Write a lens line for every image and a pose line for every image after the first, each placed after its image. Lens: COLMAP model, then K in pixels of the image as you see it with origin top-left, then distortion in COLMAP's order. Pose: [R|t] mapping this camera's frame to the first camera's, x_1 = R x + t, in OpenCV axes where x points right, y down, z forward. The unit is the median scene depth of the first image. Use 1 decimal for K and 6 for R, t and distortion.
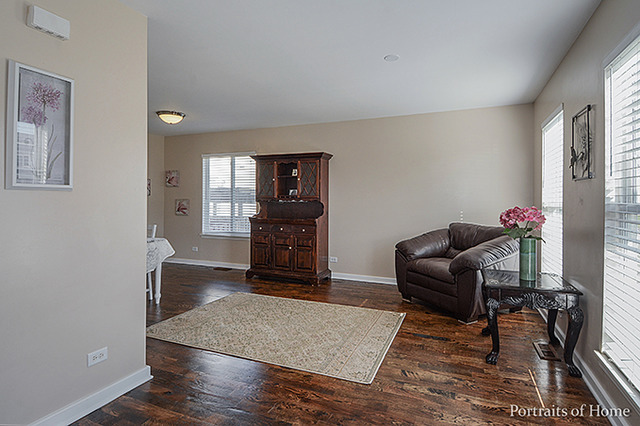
lens RADIAL K [[346.8, 0, 320.0], [0, 346.8, 200.3], [0, 0, 1]] dist [0.045984, -0.056106]
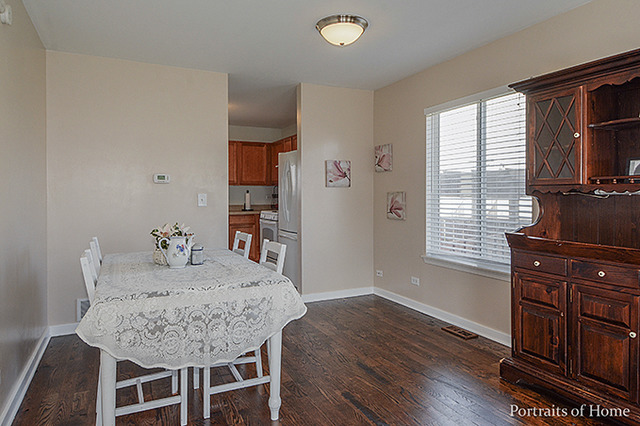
lens RADIAL K [[412.7, 0, 318.2], [0, 412.7, 201.9], [0, 0, 1]] dist [0.002821, -0.002502]
pose [[0.754423, 0.005251, -0.656368, -0.052131], [0.005457, 0.999883, 0.014271, 0.003316], [0.656366, -0.014349, 0.754306, 0.484565]]
